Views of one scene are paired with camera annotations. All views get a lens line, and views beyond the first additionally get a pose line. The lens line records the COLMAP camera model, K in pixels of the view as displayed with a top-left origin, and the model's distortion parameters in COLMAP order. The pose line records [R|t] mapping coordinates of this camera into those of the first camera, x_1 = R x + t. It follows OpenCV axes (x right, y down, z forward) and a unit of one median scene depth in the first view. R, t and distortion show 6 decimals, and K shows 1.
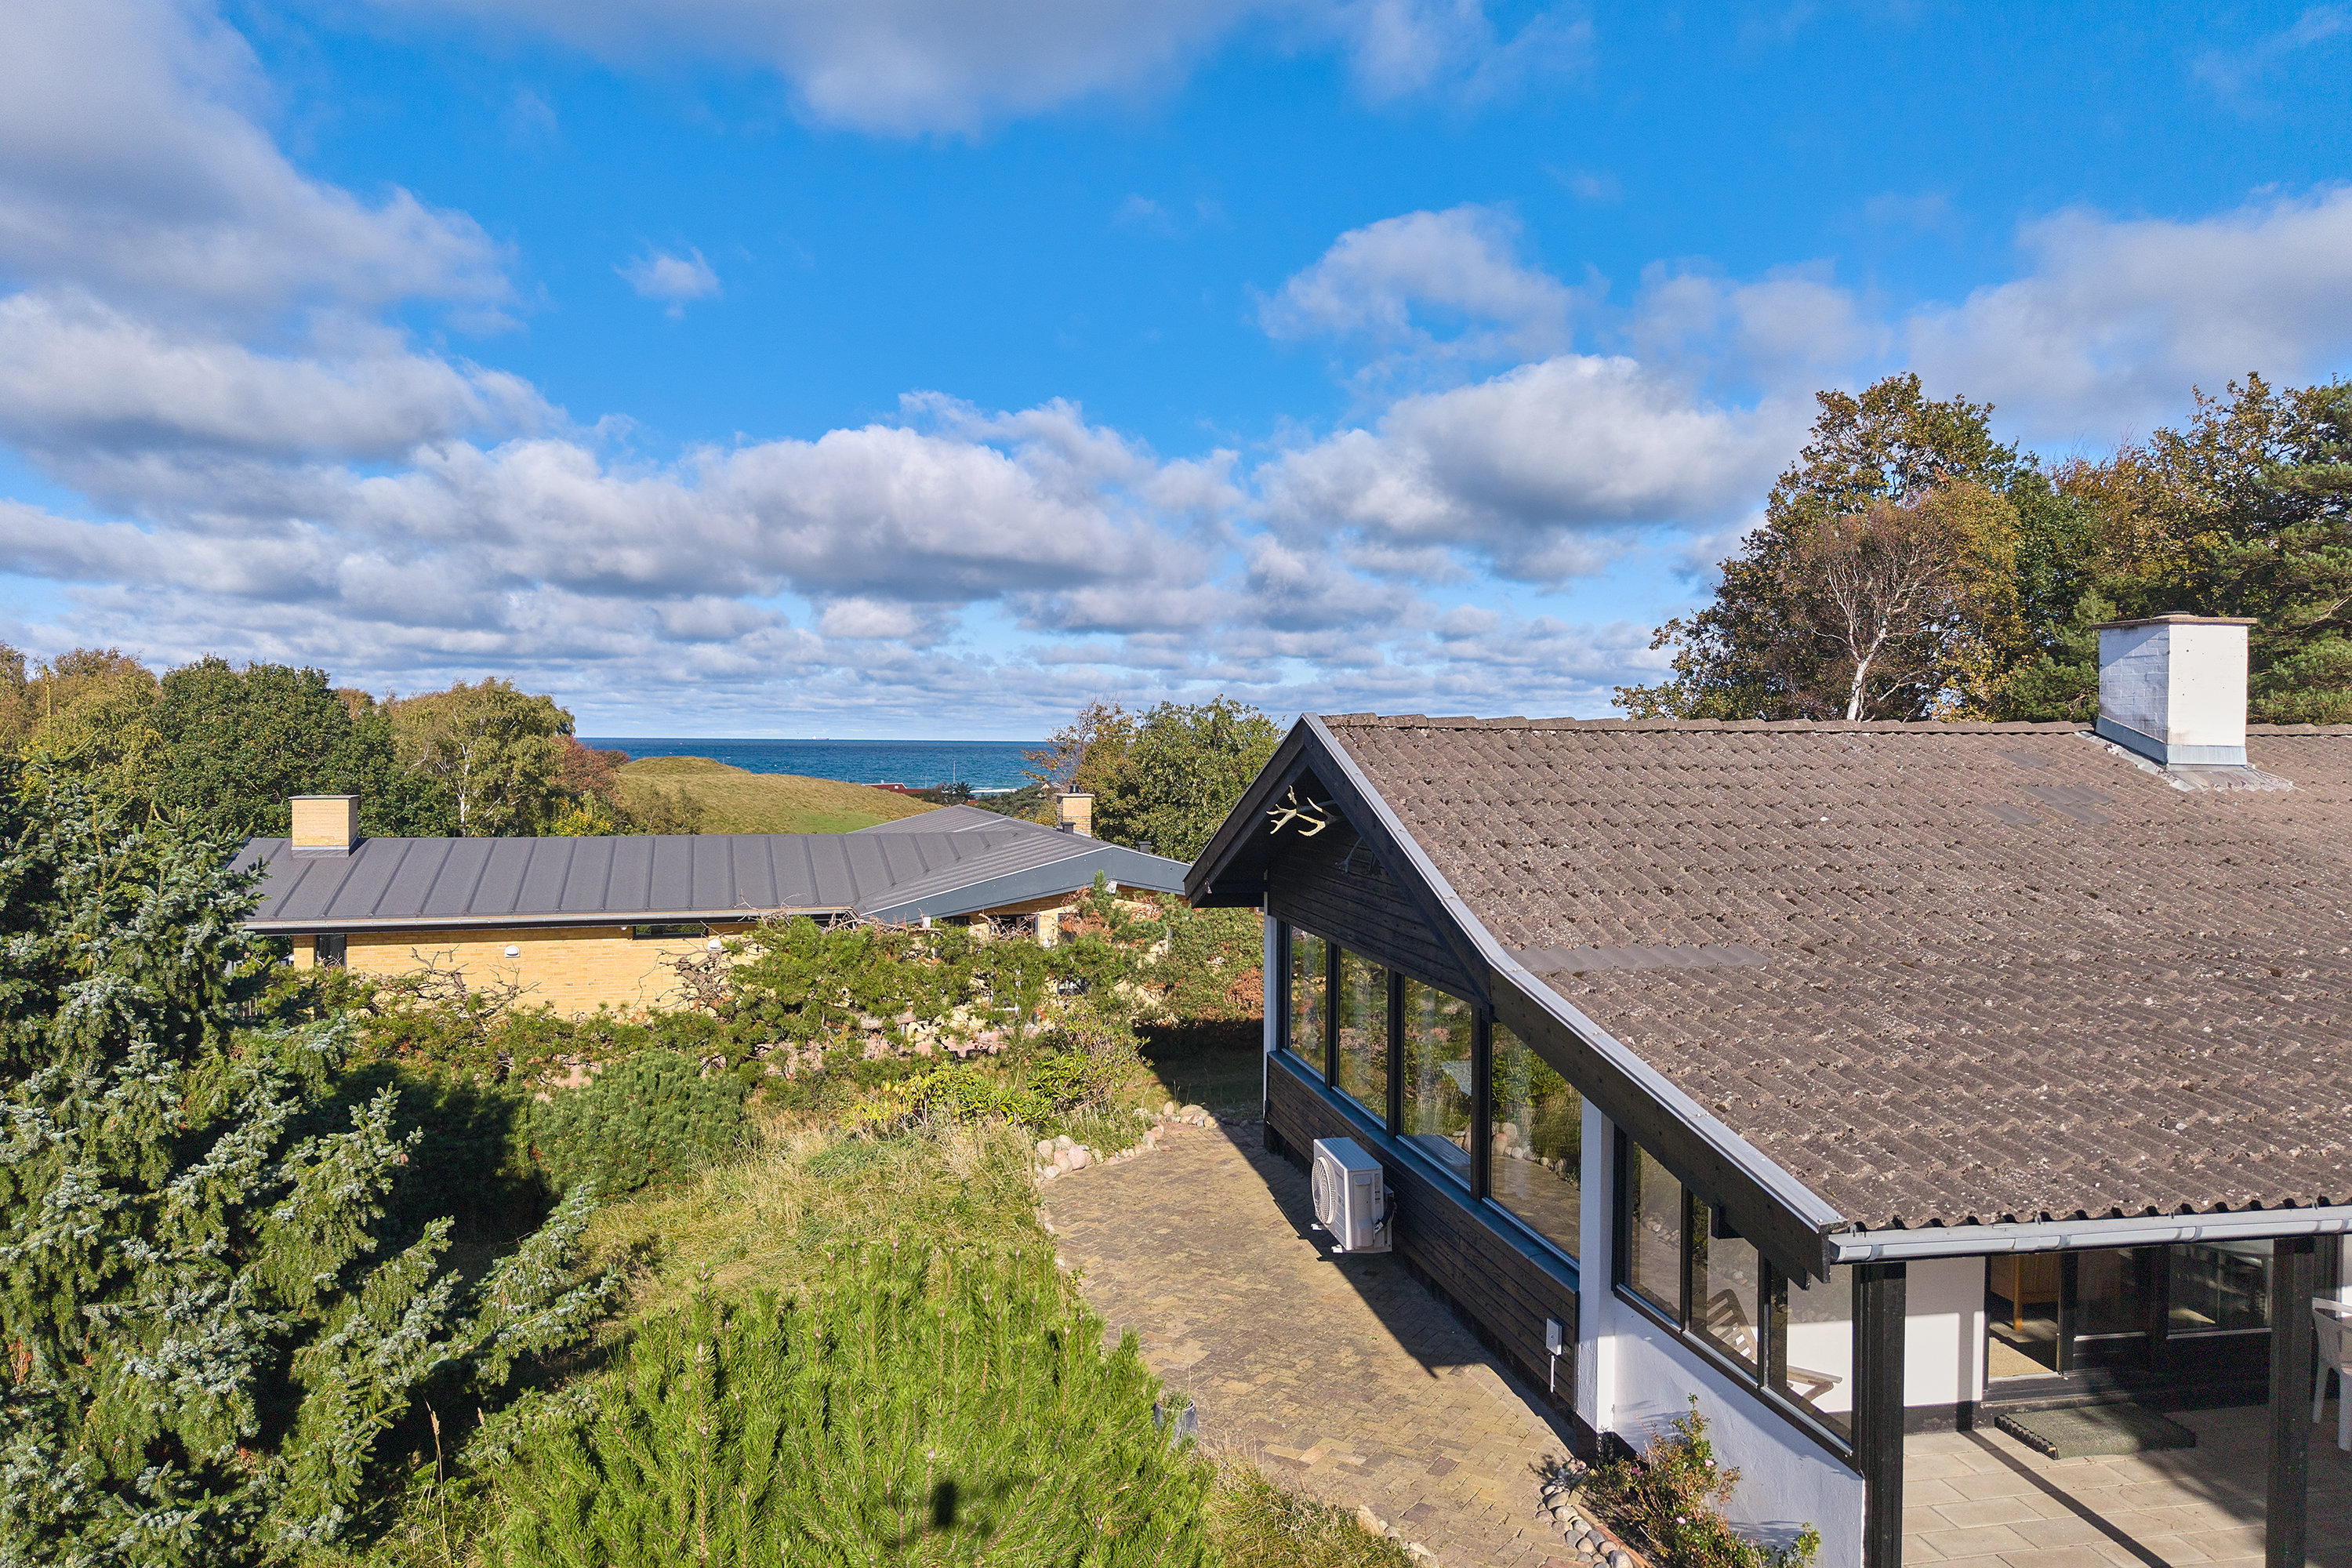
lens RADIAL K [[1616.8, 0, 1192.2], [0, 1616.8, 767.3], [0, 0, 1]] dist [0.046098, 0.001153]
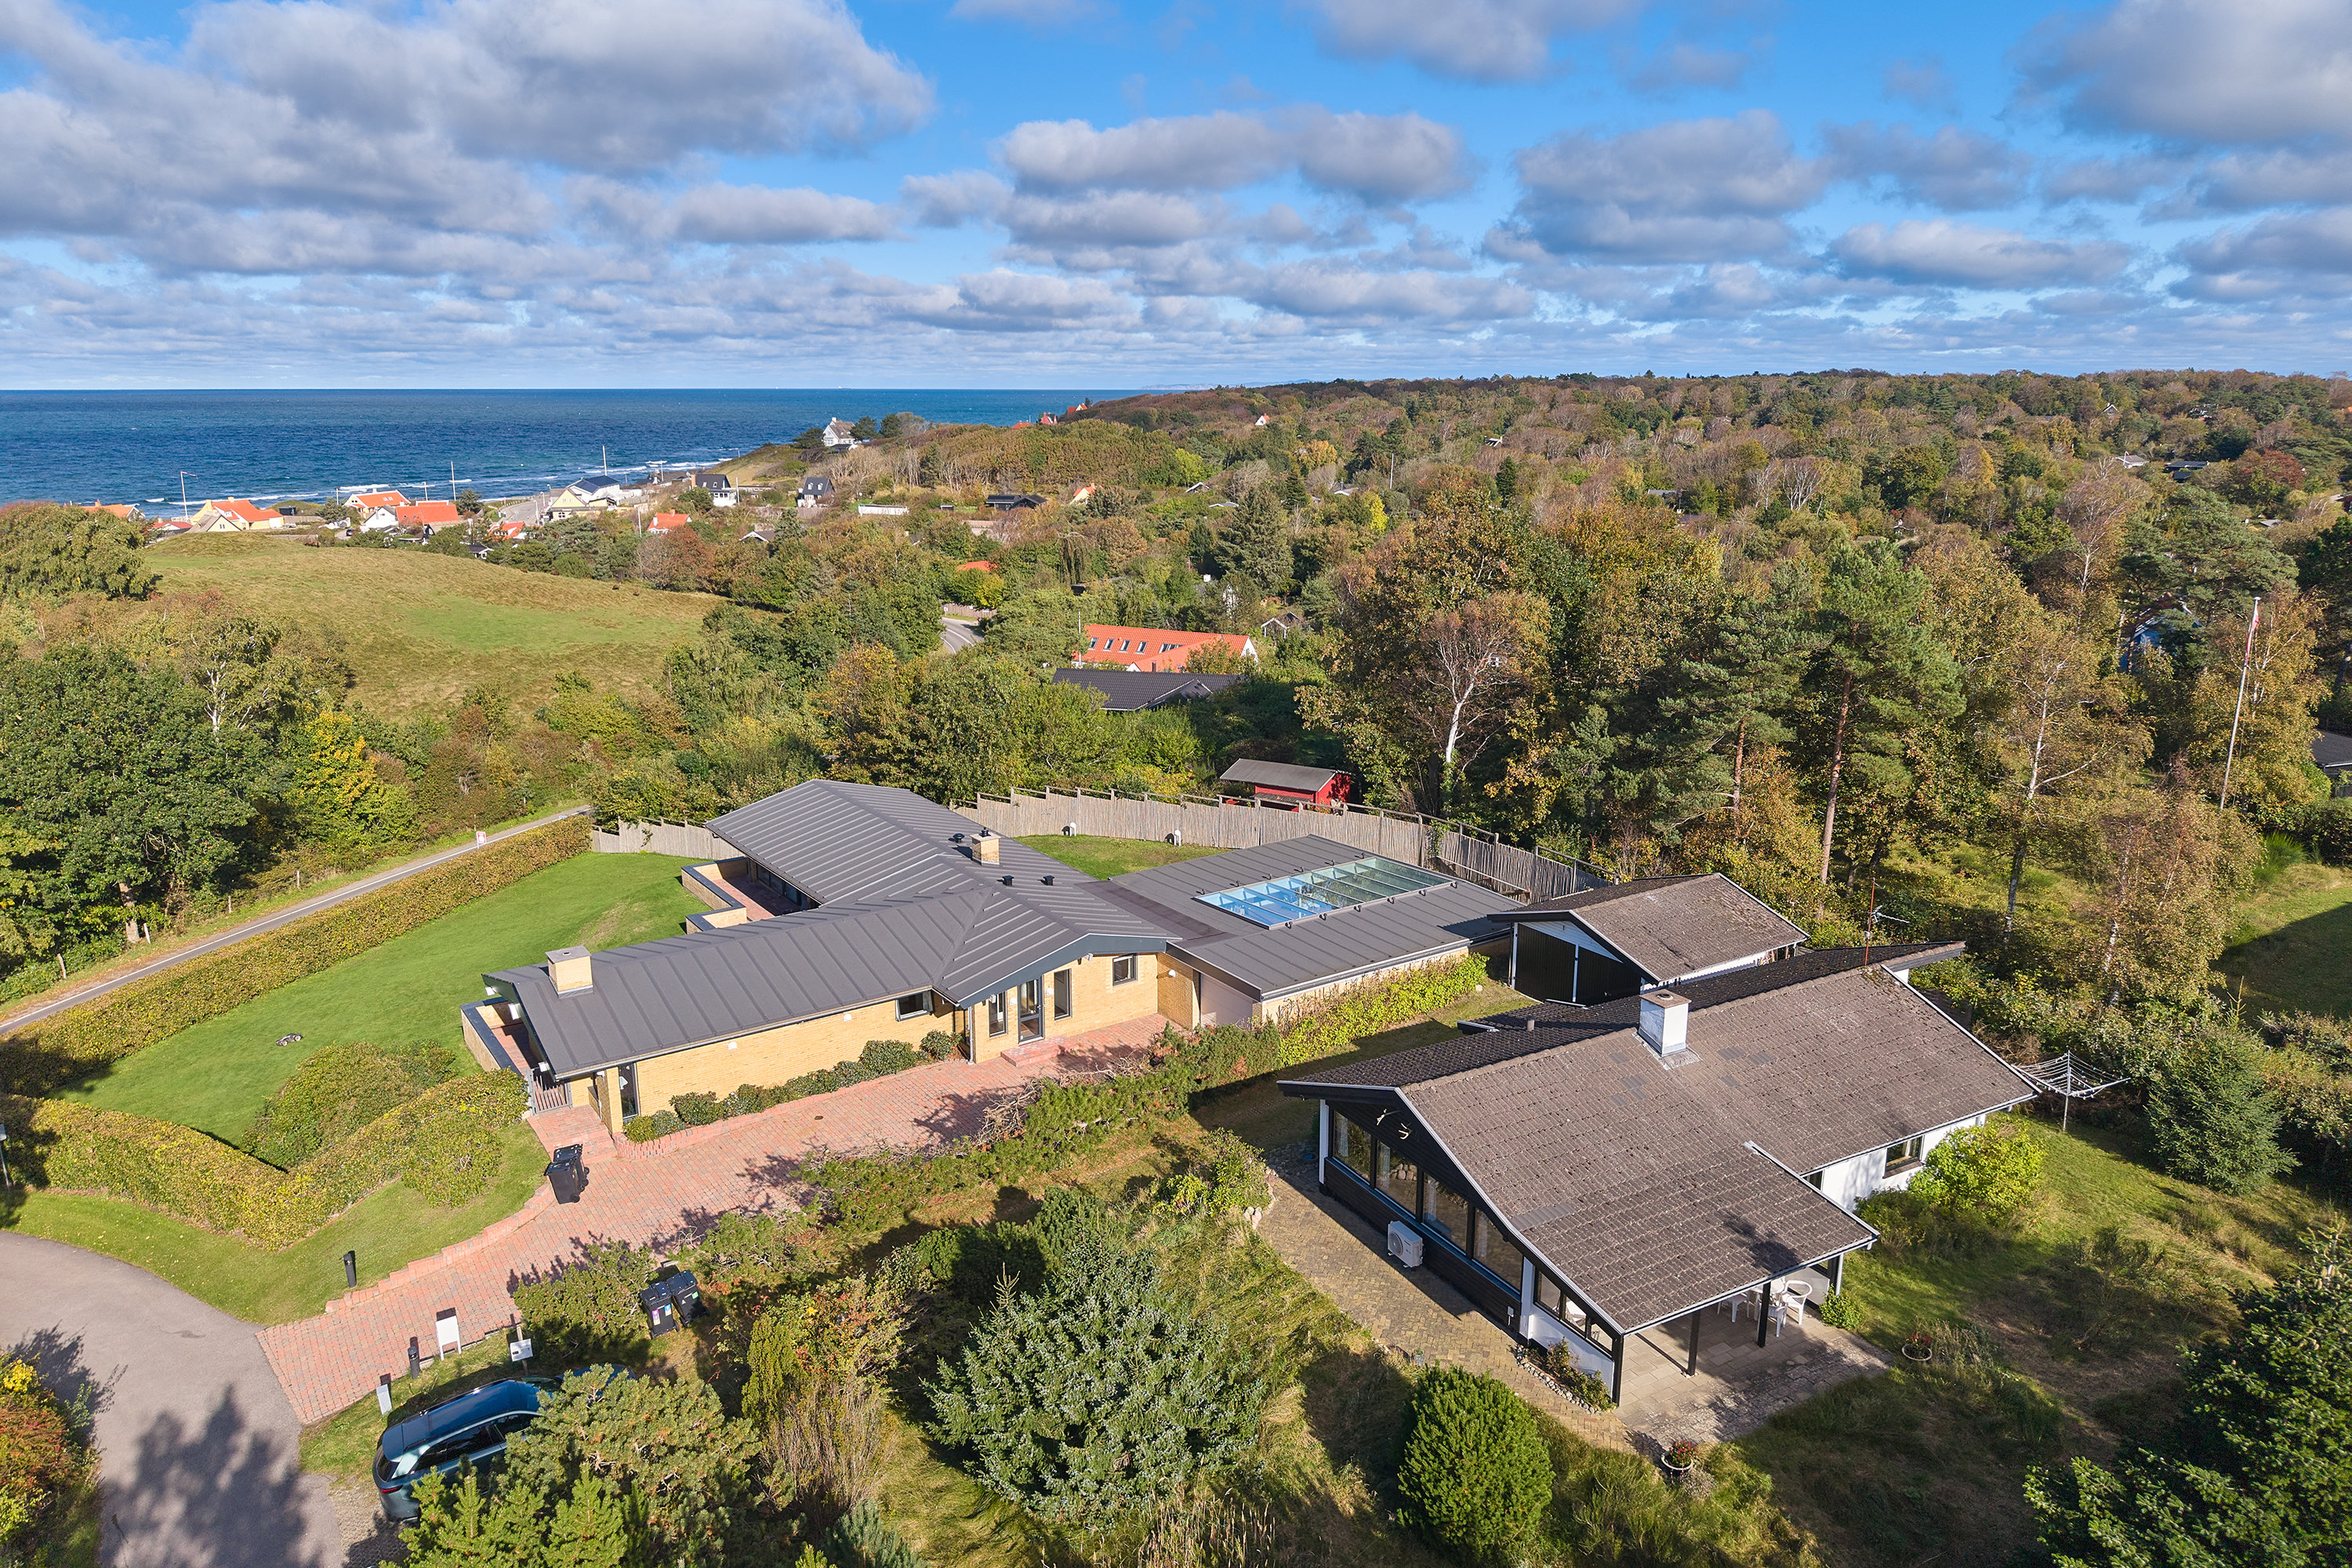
lens RADIAL K [[1616.8, 0, 1180.8], [0, 1616.8, 792.4], [0, 0, 1]] dist [0.046098, 0.001153]
pose [[0.951754, -0.096950, 0.291144, -1.096310], [0.021803, 0.967746, 0.250983, -1.304338], [-0.306086, -0.232526, 0.923170, -1.394078]]
